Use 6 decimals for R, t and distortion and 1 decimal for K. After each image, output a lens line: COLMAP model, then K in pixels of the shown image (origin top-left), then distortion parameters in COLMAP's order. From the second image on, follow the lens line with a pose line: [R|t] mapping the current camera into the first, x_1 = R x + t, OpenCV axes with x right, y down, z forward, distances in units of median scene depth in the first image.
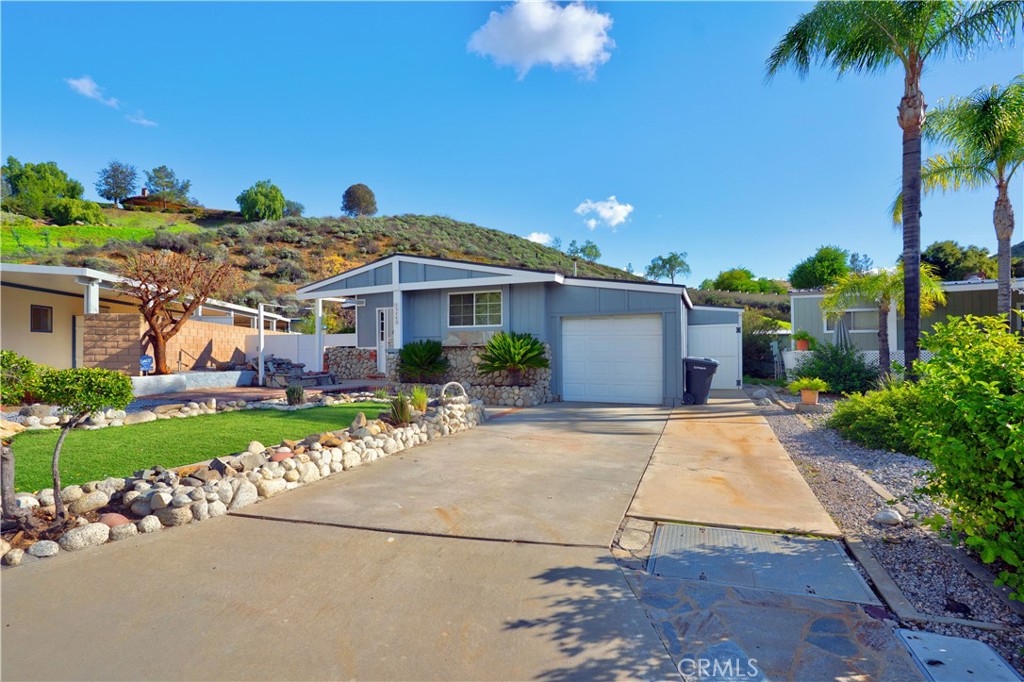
lens RADIAL K [[514.3, 0, 507.3], [0, 514.3, 350.4], [0, 0, 1]] dist [-0.057906, 0.018316]
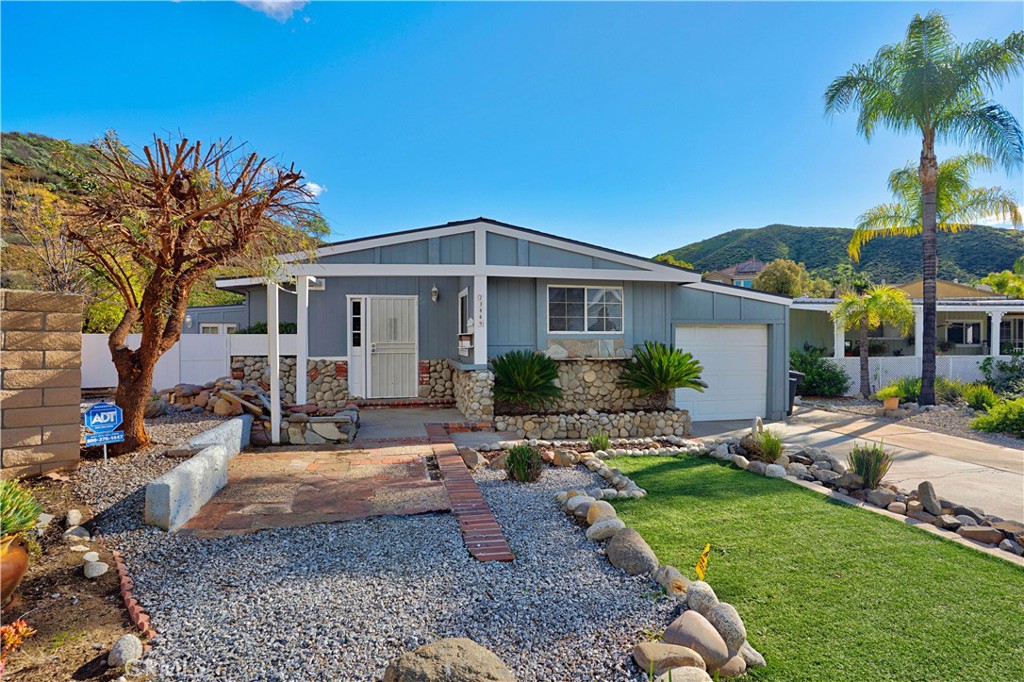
lens RADIAL K [[540.5, 0, 536.0], [0, 540.5, 338.7], [0, 0, 1]] dist [-0.042639, 0.003871]
pose [[0.798351, 0.007973, 0.602140, -0.134159], [-0.006008, 0.999968, -0.005274, -0.007568], [-0.602163, 0.000592, 0.798373, 0.094222]]
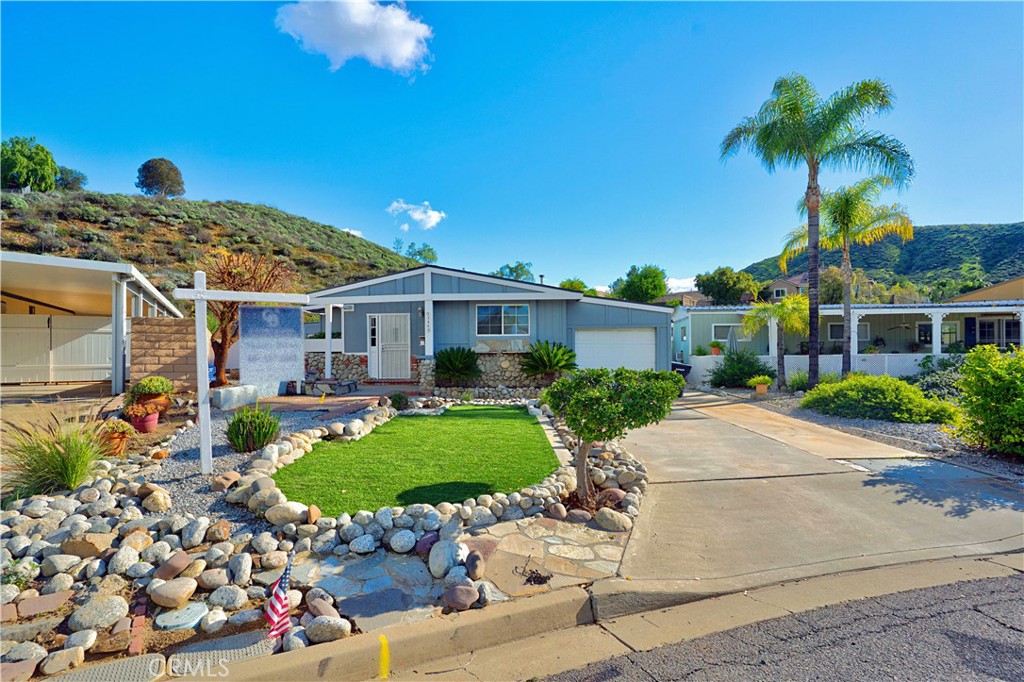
lens RADIAL K [[514.3, 0, 513.0], [0, 514.3, 347.7], [0, 0, 1]] dist [-0.057906, 0.018316]
pose [[0.924771, 0.002693, 0.380515, -0.106831], [-0.000362, 0.999981, -0.006199, -0.002827], [-0.380525, 0.005595, 0.924754, -0.011961]]
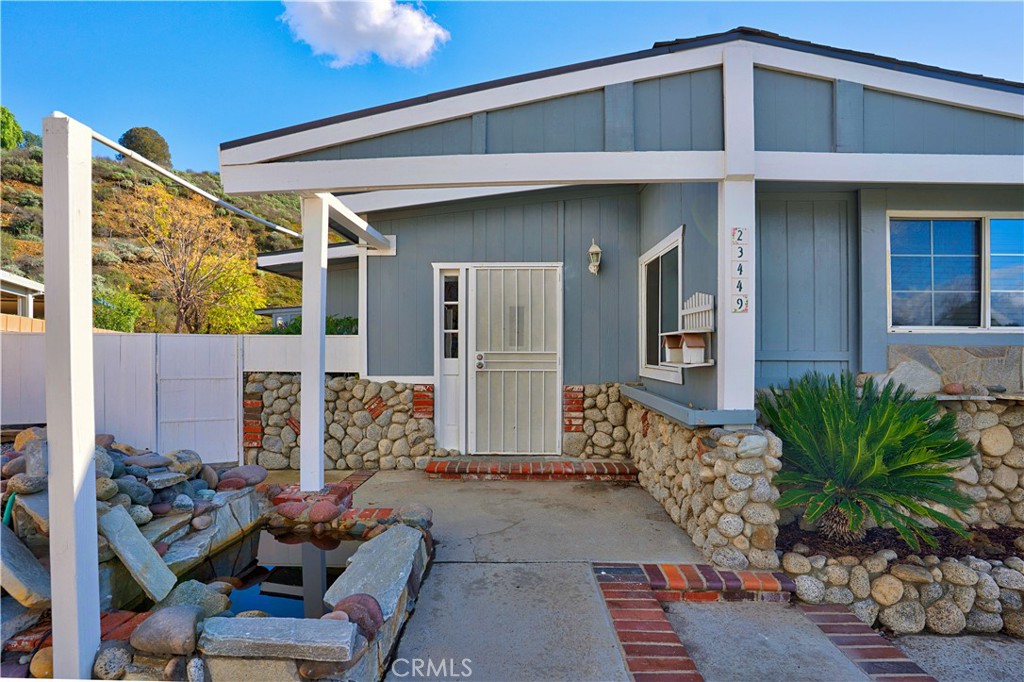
lens RADIAL K [[514.3, 0, 509.1], [0, 514.3, 351.2], [0, 0, 1]] dist [-0.057906, 0.018316]
pose [[0.930359, 0.010846, 0.366490, -0.095845], [-0.013328, 0.999902, 0.004243, -0.007323], [-0.366408, -0.008833, 0.930412, 0.188634]]
